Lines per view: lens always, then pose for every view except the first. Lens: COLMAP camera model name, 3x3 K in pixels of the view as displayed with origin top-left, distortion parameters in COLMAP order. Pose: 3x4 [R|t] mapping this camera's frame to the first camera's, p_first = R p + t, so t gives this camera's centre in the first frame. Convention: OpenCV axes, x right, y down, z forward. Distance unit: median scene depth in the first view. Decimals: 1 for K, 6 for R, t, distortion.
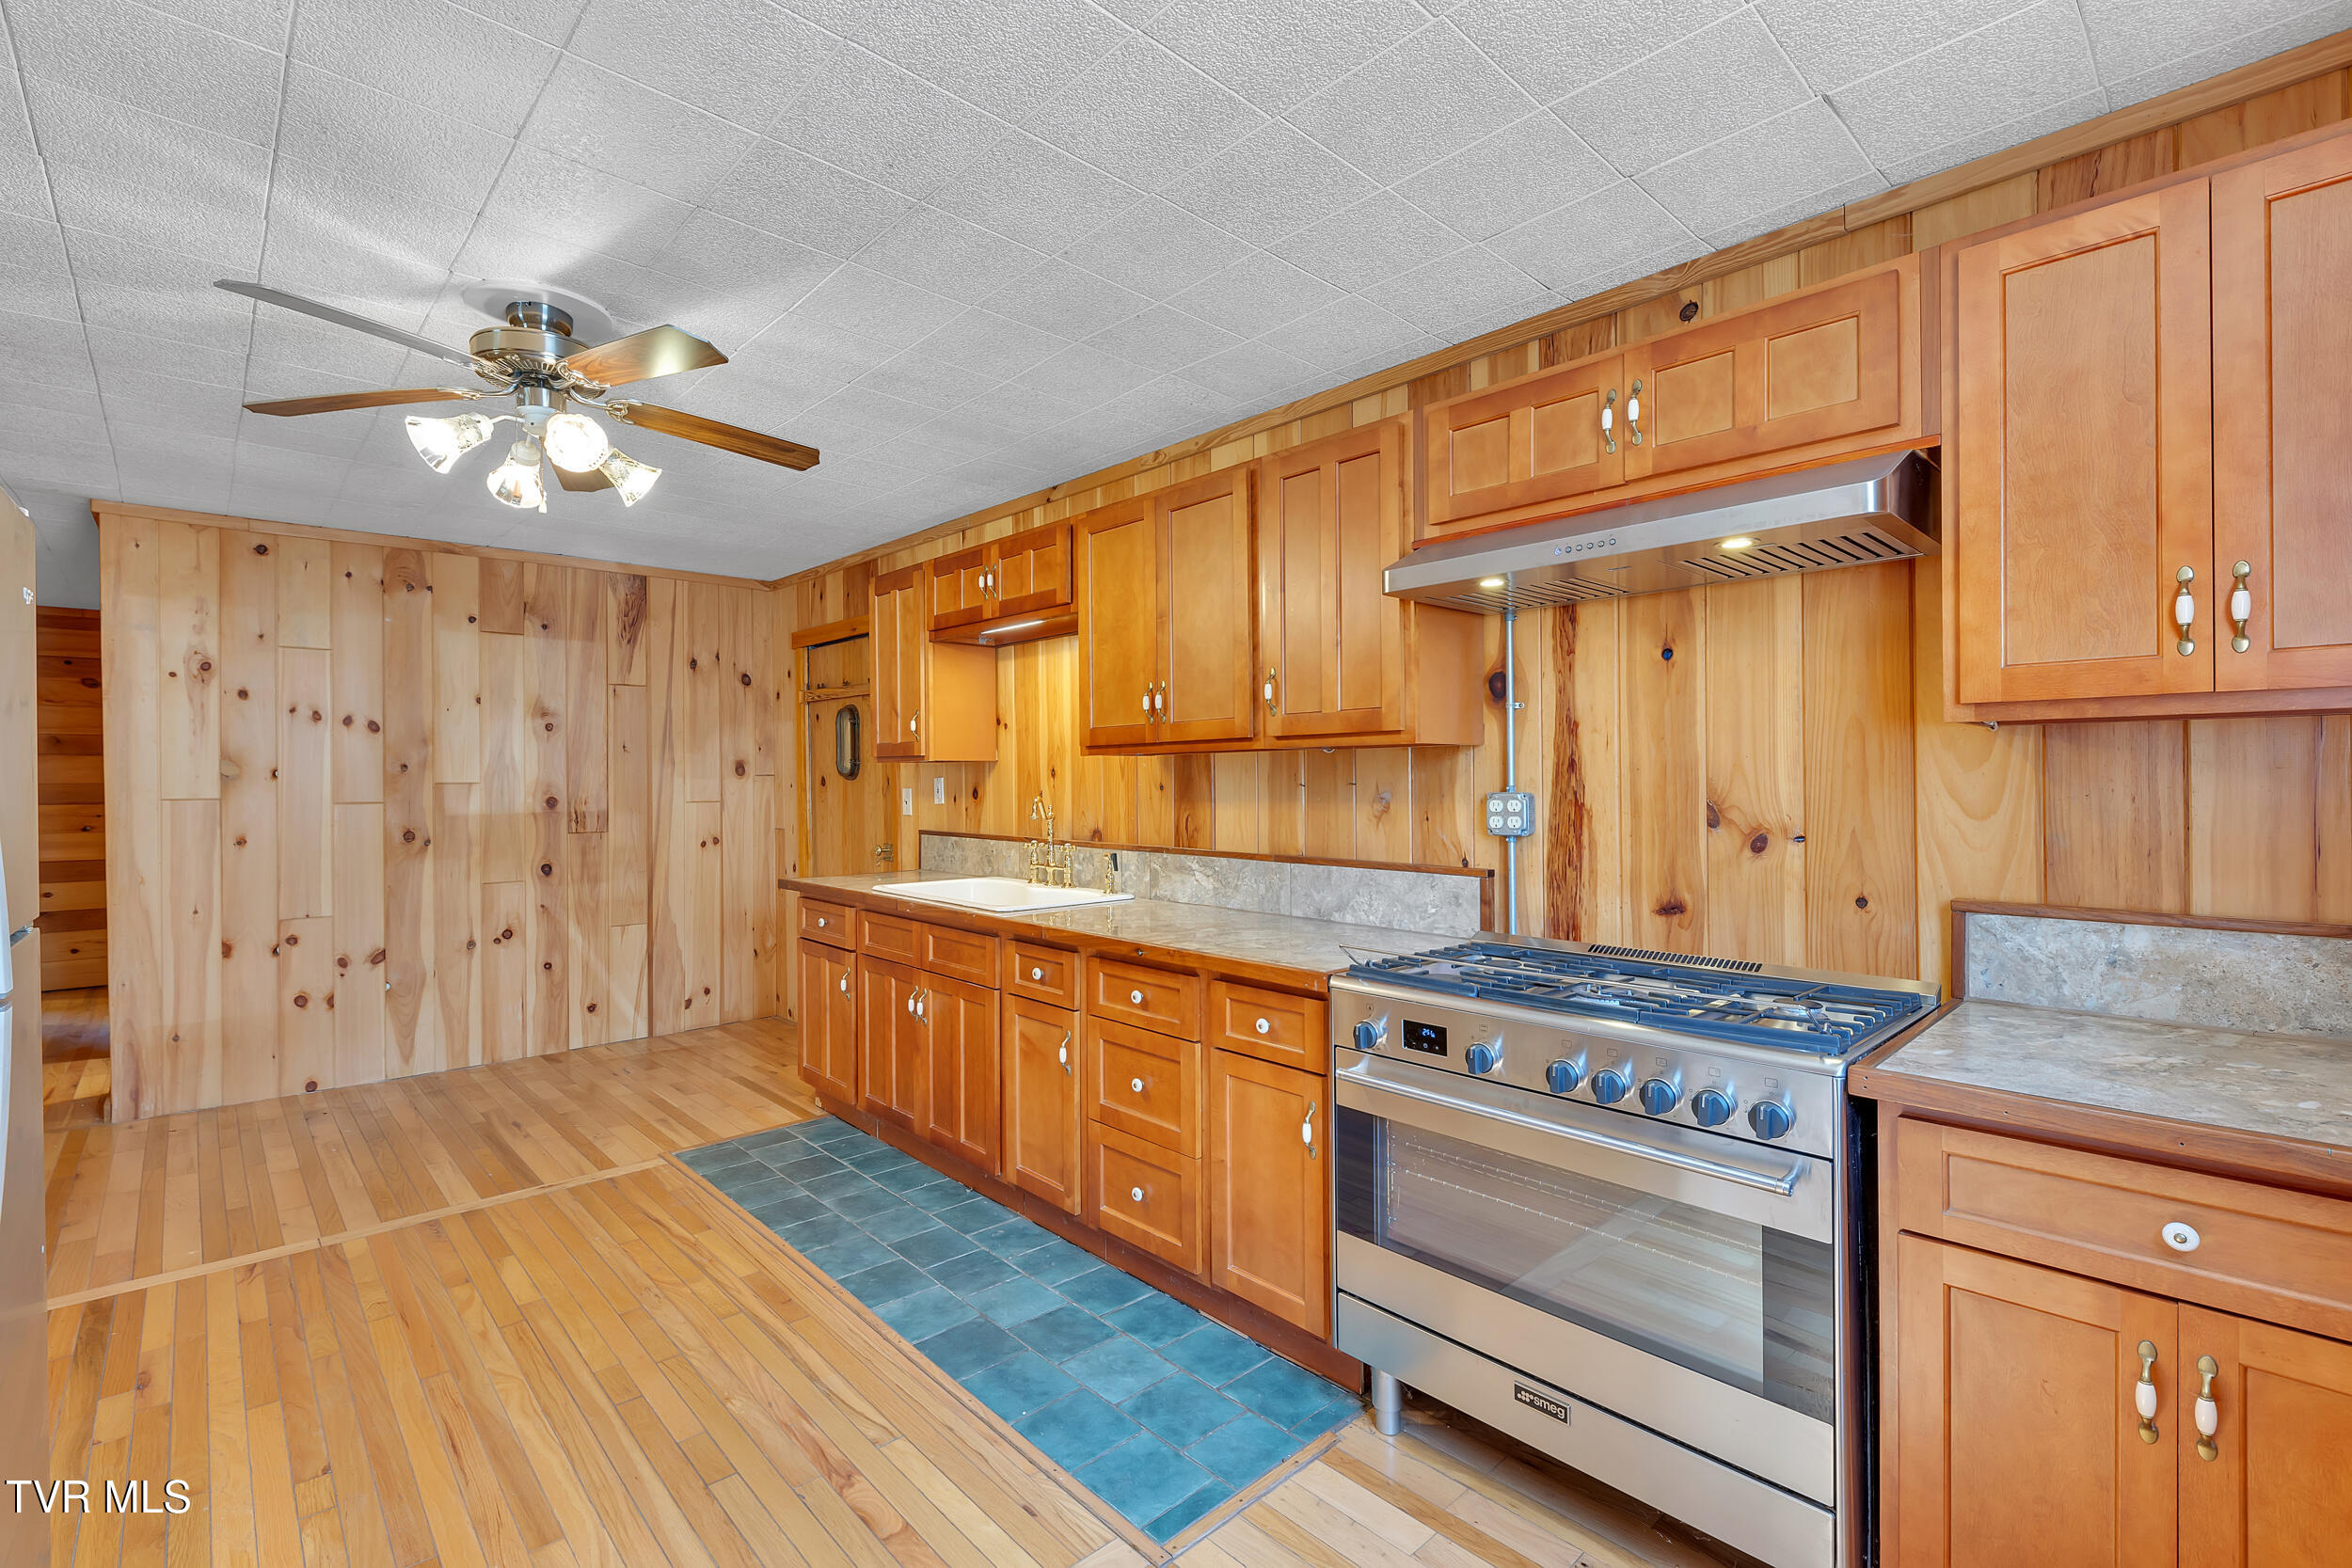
lens RADIAL K [[1035.0, 0, 1131.1], [0, 1035.0, 778.9], [0, 0, 1]] dist [0.002825, -0.002991]
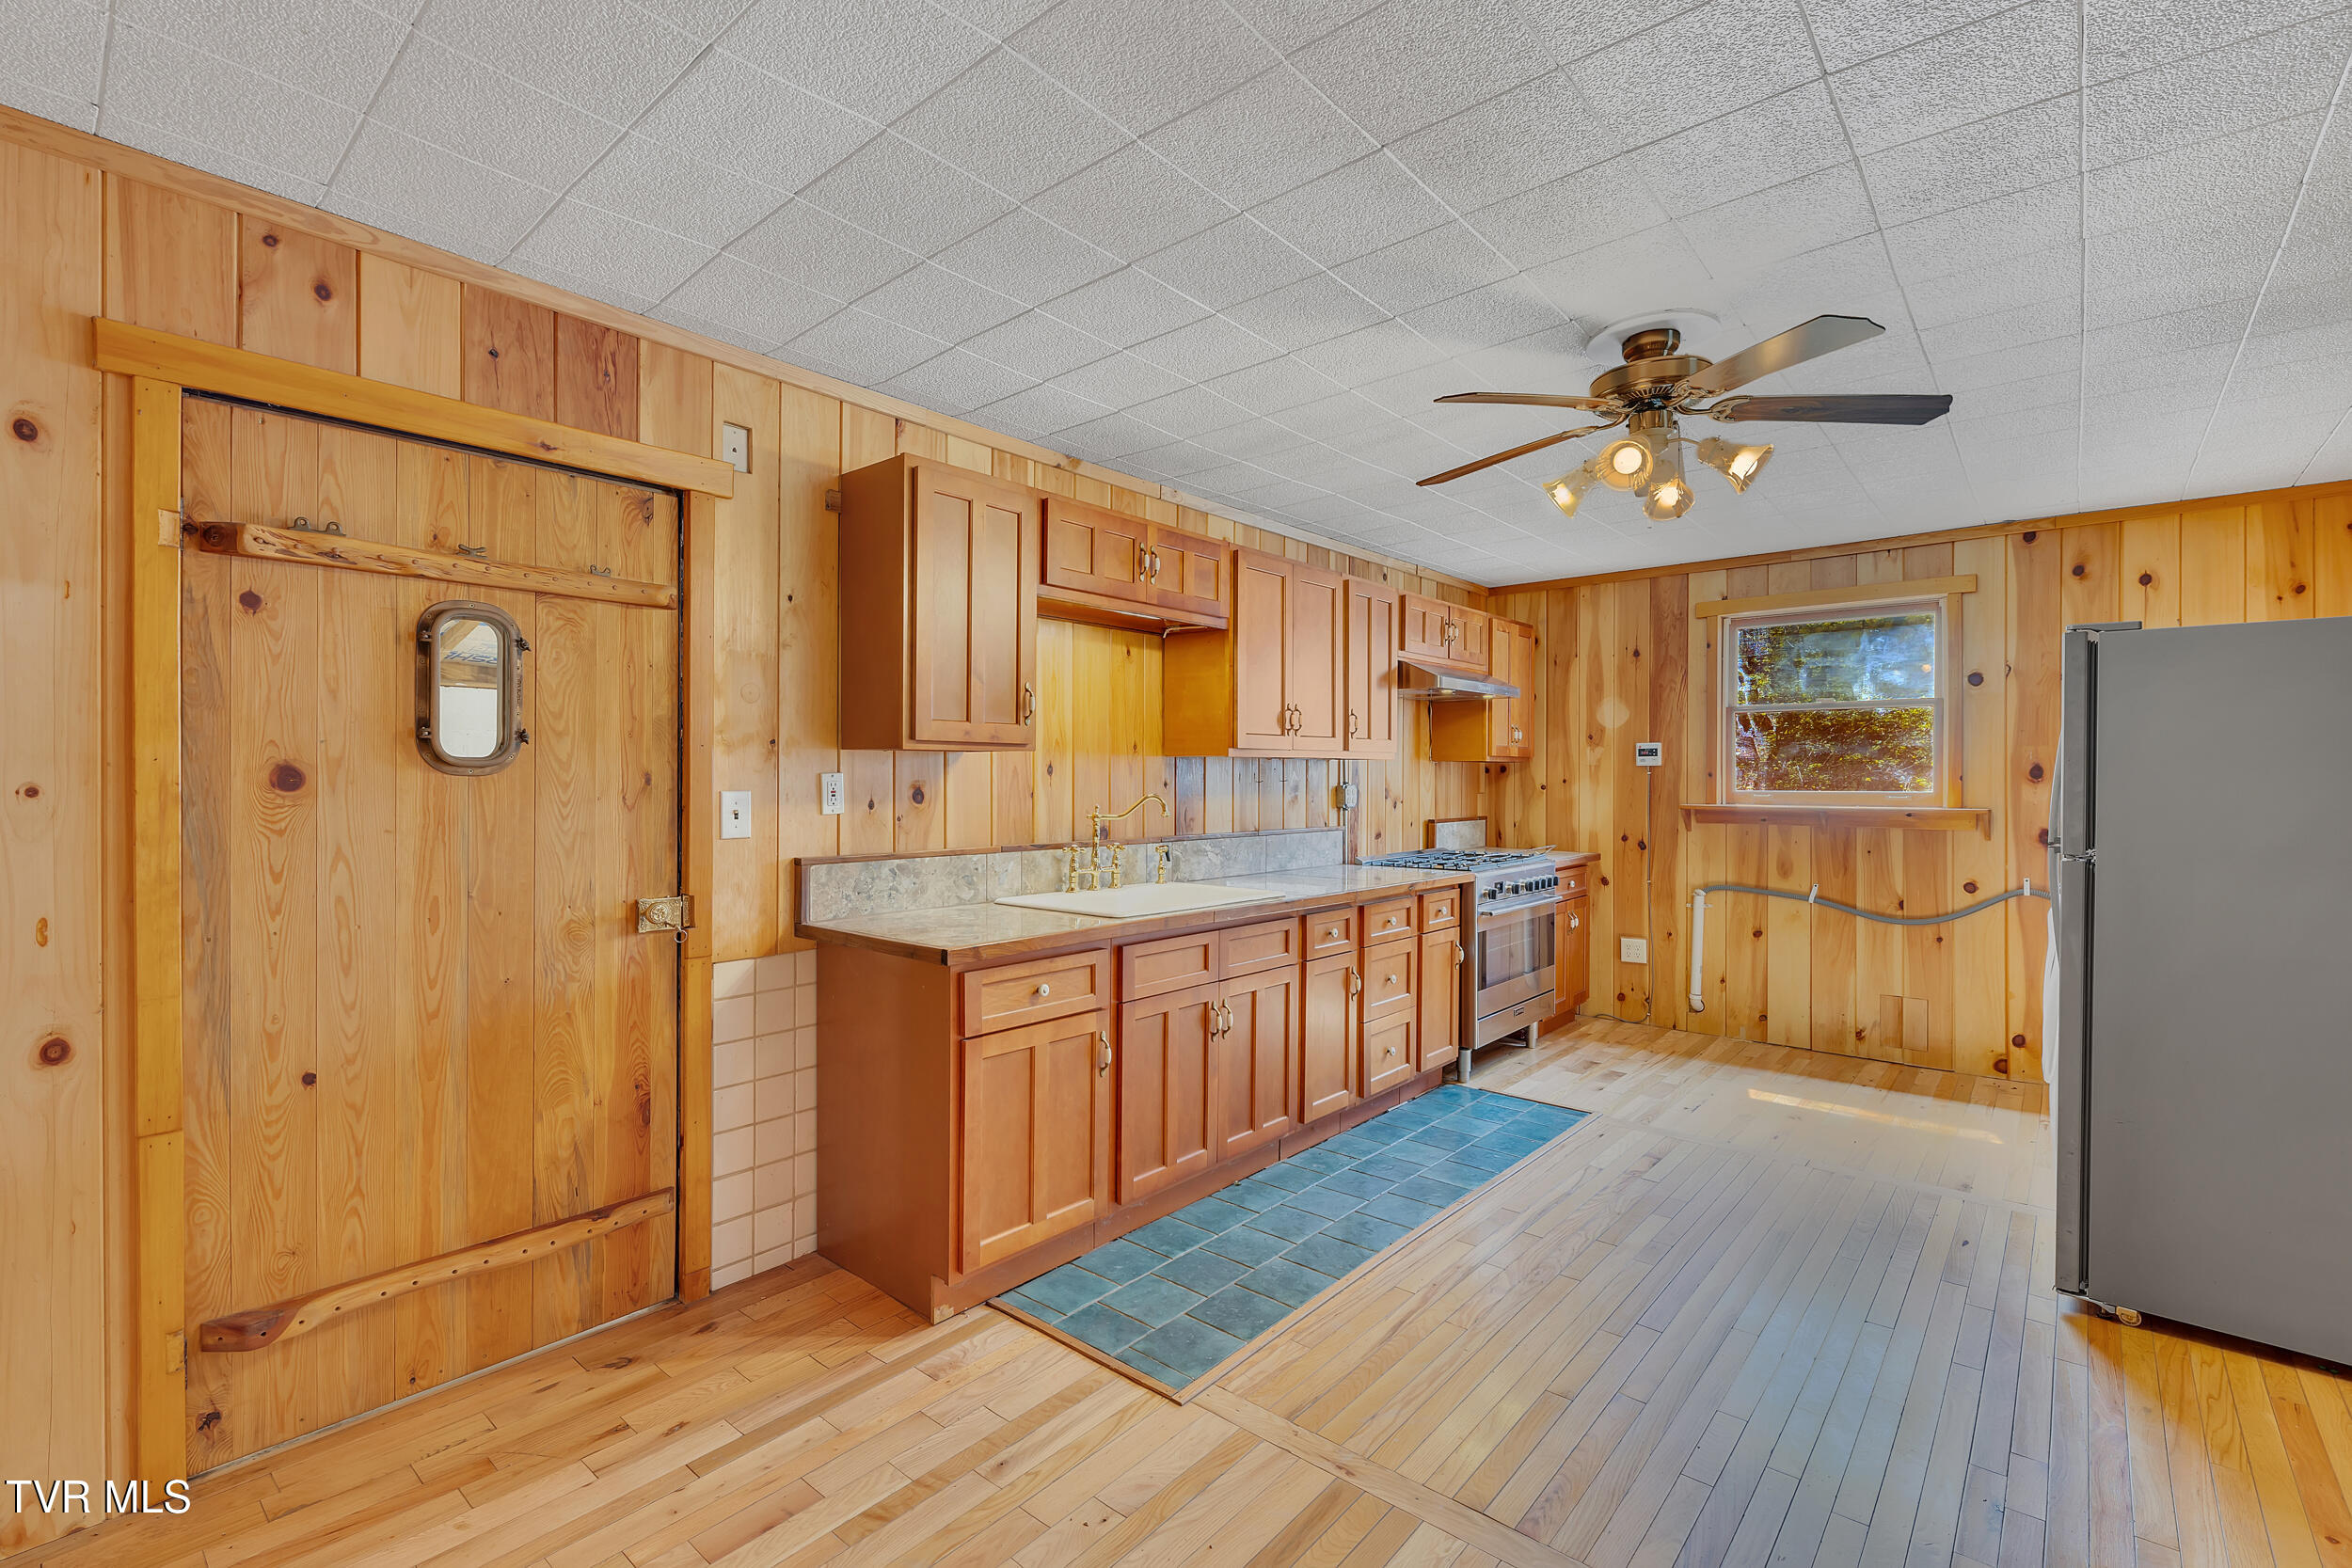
lens RADIAL K [[1035.0, 0, 1165.3], [0, 1035.0, 781.8], [0, 0, 1]] dist [0.002825, -0.002991]
pose [[-0.117791, -0.001587, 0.993037, -1.060709], [-0.002159, 0.999997, 0.001342, 0.003791], [-0.993036, -0.001986, -0.117794, 1.097386]]
